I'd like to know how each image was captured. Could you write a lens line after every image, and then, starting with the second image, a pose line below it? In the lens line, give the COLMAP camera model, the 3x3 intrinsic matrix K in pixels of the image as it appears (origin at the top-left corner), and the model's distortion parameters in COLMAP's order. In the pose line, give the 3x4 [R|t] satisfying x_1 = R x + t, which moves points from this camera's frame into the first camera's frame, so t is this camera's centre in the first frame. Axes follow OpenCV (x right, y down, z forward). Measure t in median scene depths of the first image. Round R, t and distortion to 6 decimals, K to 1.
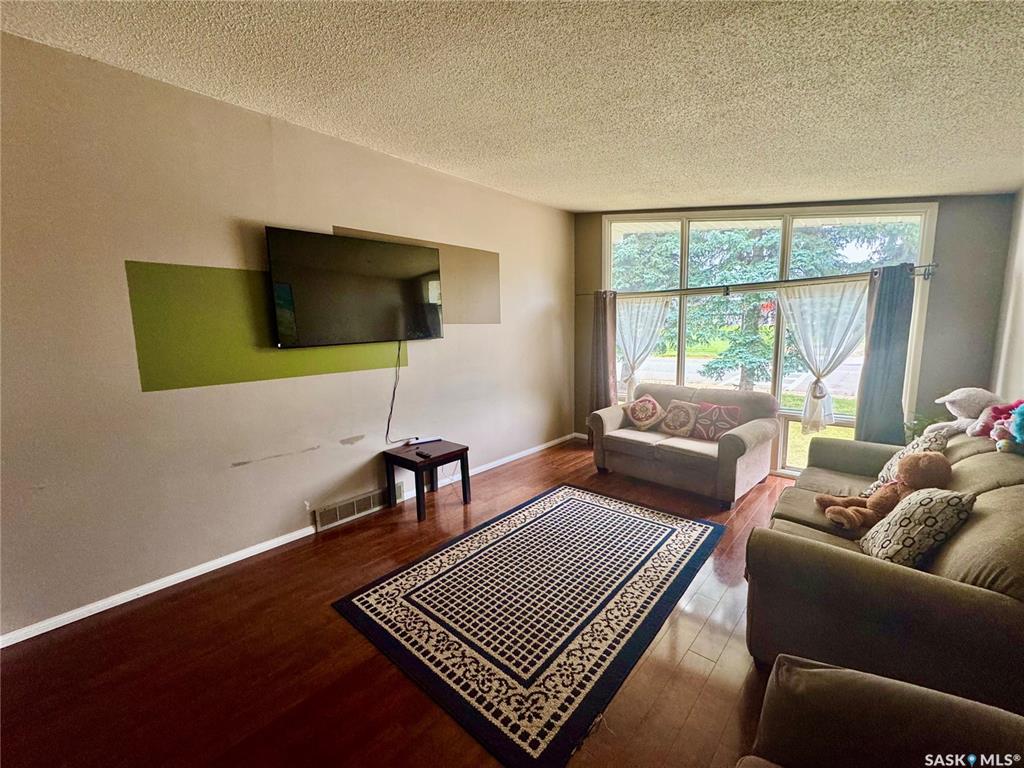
lens RADIAL K [[408.7, 0, 509.4], [0, 408.7, 386.0], [0, 0, 1]] dist [-0.003824, -0.000168]
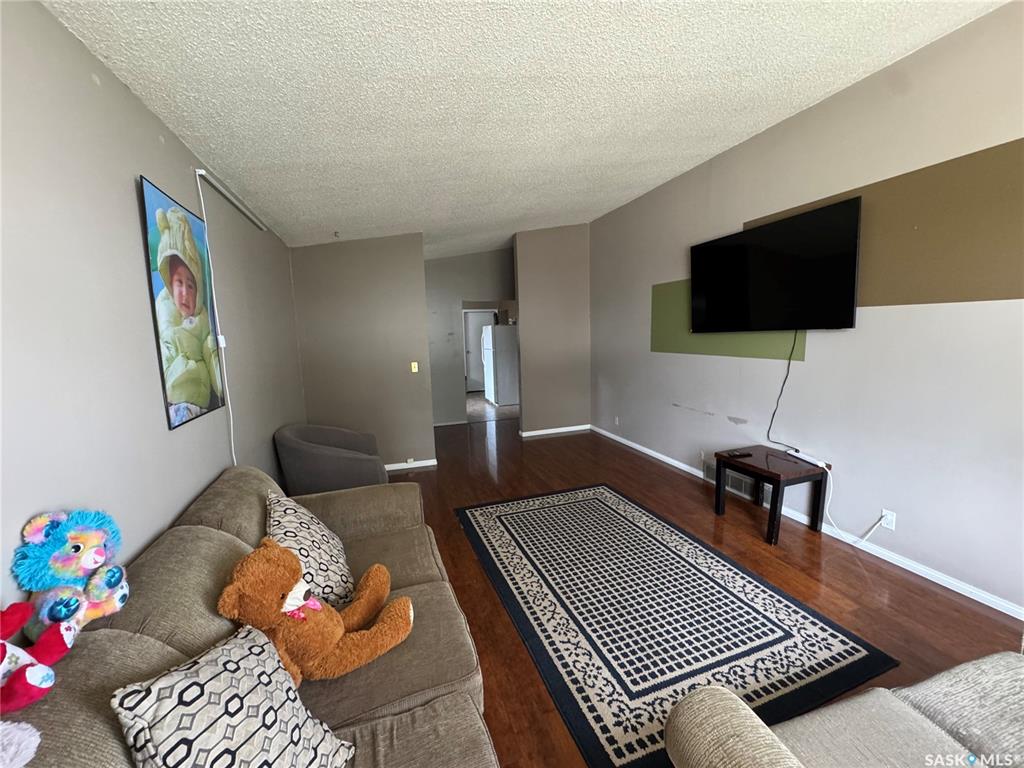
lens RADIAL K [[408.7, 0, 511.4], [0, 408.7, 379.8], [0, 0, 1]] dist [-0.003824, -0.000168]
pose [[-0.479866, 0.134809, -0.866923, 0.892611], [-0.095703, 0.974185, 0.204462, -0.146559], [0.872106, 0.181082, -0.454576, 1.038609]]
